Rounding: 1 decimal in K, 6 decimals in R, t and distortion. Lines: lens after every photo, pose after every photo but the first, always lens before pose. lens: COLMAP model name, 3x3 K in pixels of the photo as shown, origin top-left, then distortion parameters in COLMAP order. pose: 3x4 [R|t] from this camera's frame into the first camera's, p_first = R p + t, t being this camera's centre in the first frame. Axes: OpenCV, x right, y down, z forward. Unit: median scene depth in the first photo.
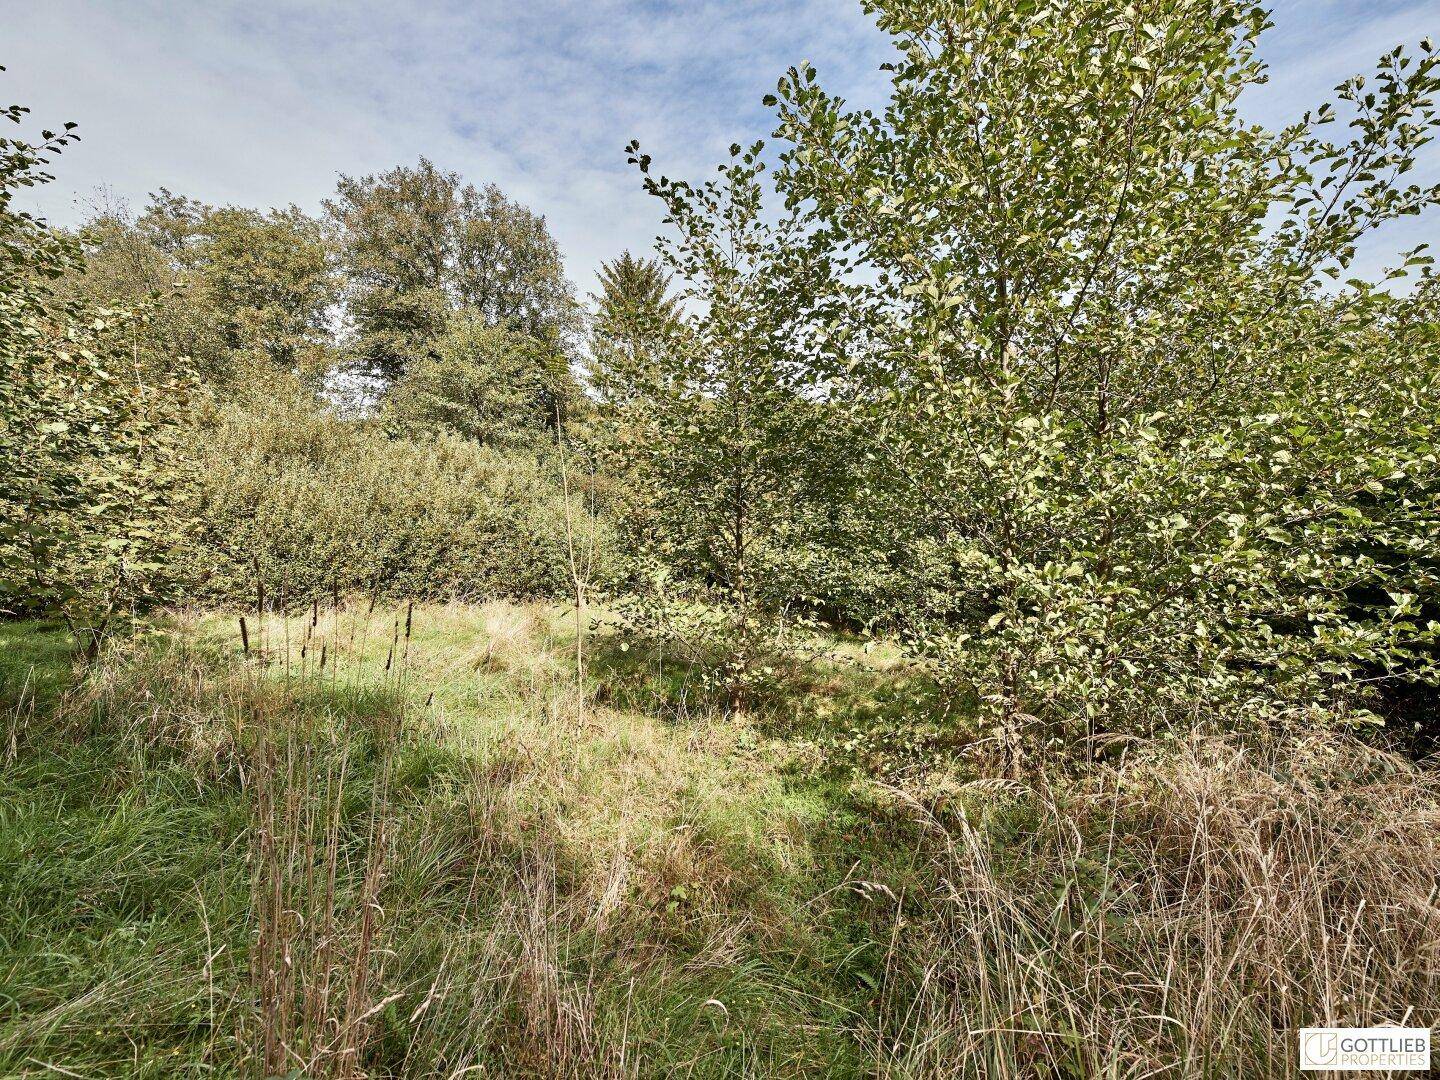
lens RADIAL K [[641.9, 0, 720.0], [0, 641.9, 540.0], [0, 0, 1]] dist [-0.007172, -0.001009]
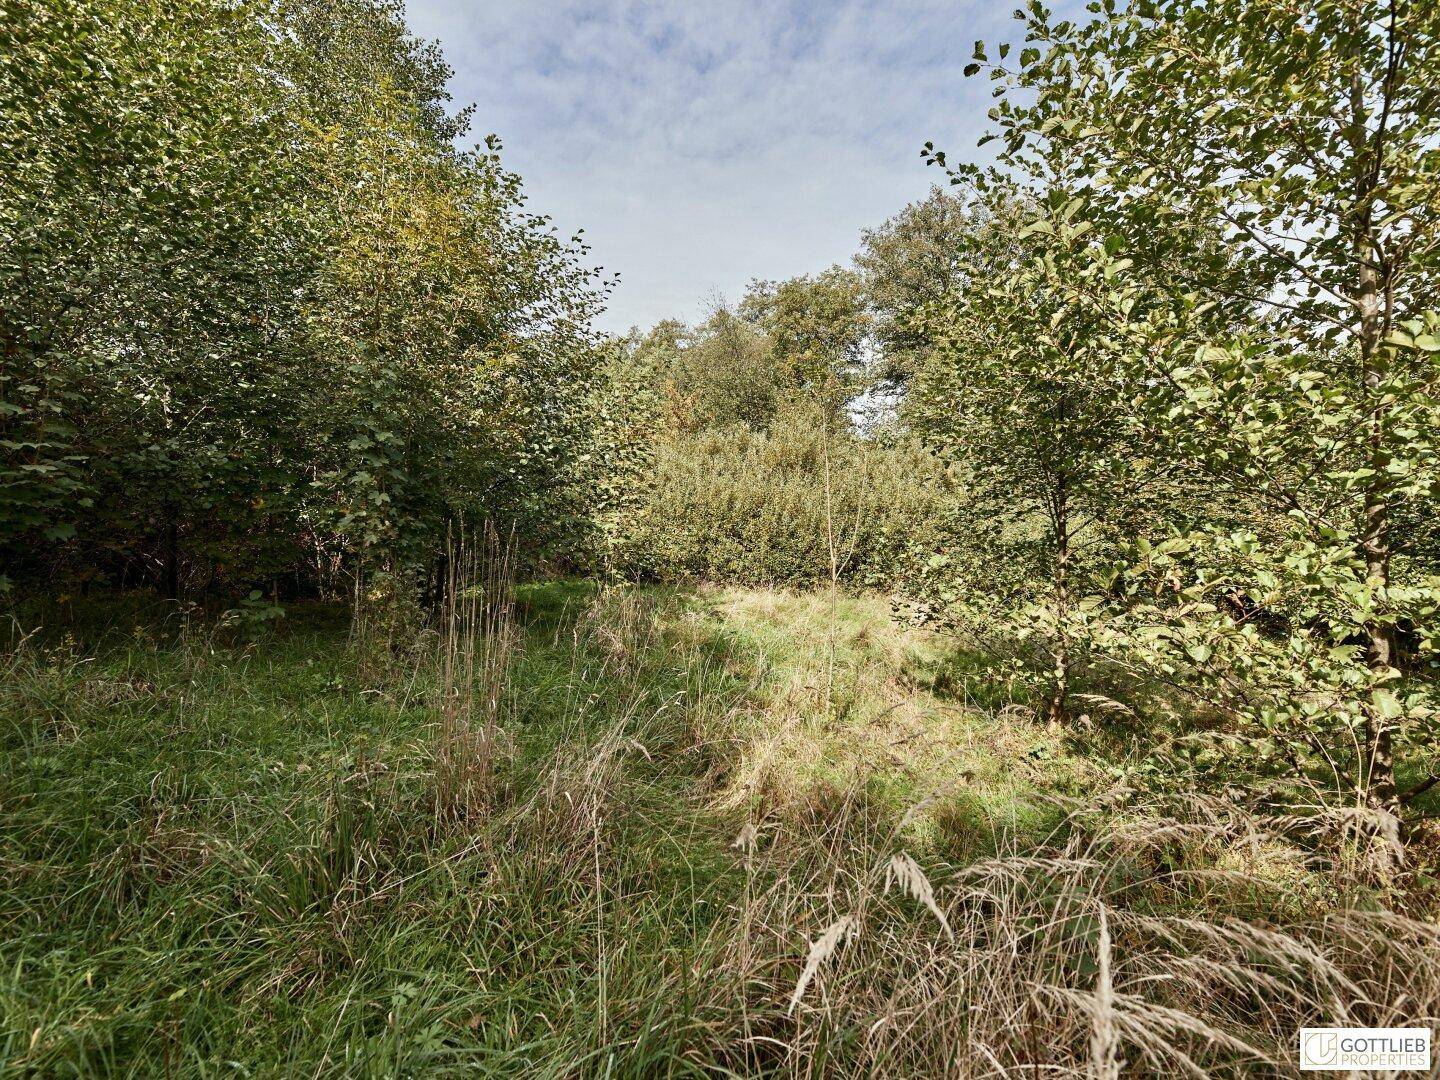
lens RADIAL K [[641.9, 0, 720.0], [0, 641.9, 540.0], [0, 0, 1]] dist [-0.007172, -0.001009]
pose [[0.708200, 0.019019, -0.705755, 0.126035], [-0.026233, 0.999656, 0.000616, 0.011190], [0.705524, 0.018078, 0.708455, 0.012805]]
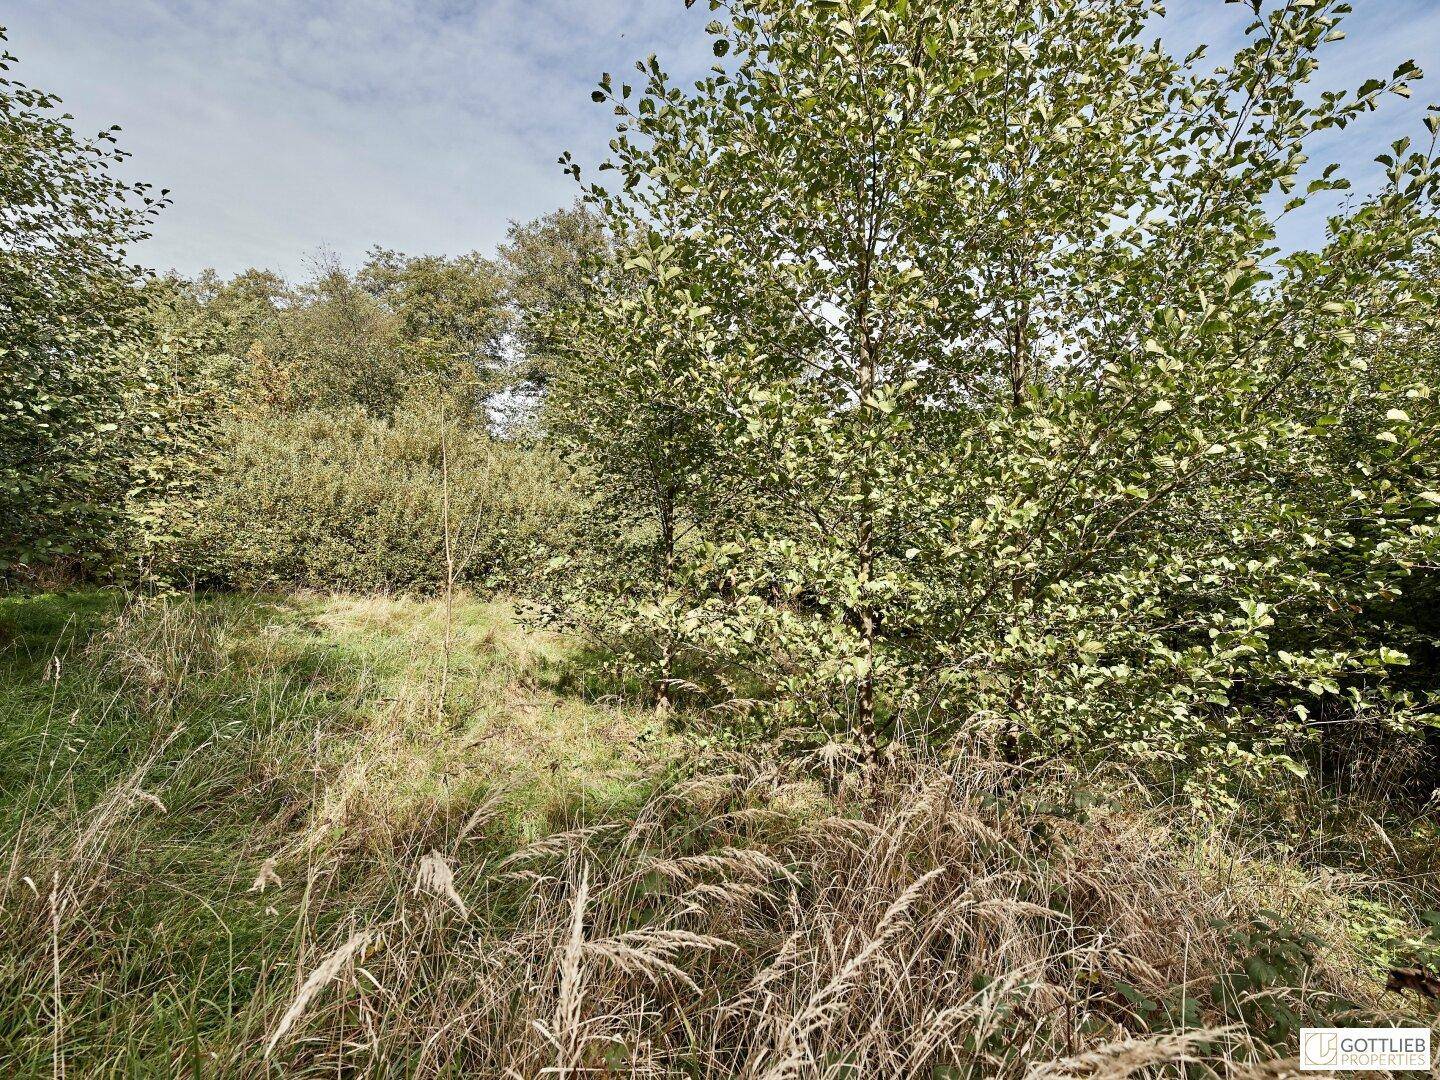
lens RADIAL K [[642.5, 0, 720.0], [0, 642.5, 540.0], [0, 0, 1]] dist [-0.011337, -0.001600]
pose [[0.971382, 0.029724, -0.235656, 0.137819], [-0.035522, 0.999161, -0.020396, 0.011011], [0.234852, 0.028183, 0.971622, 0.016313]]
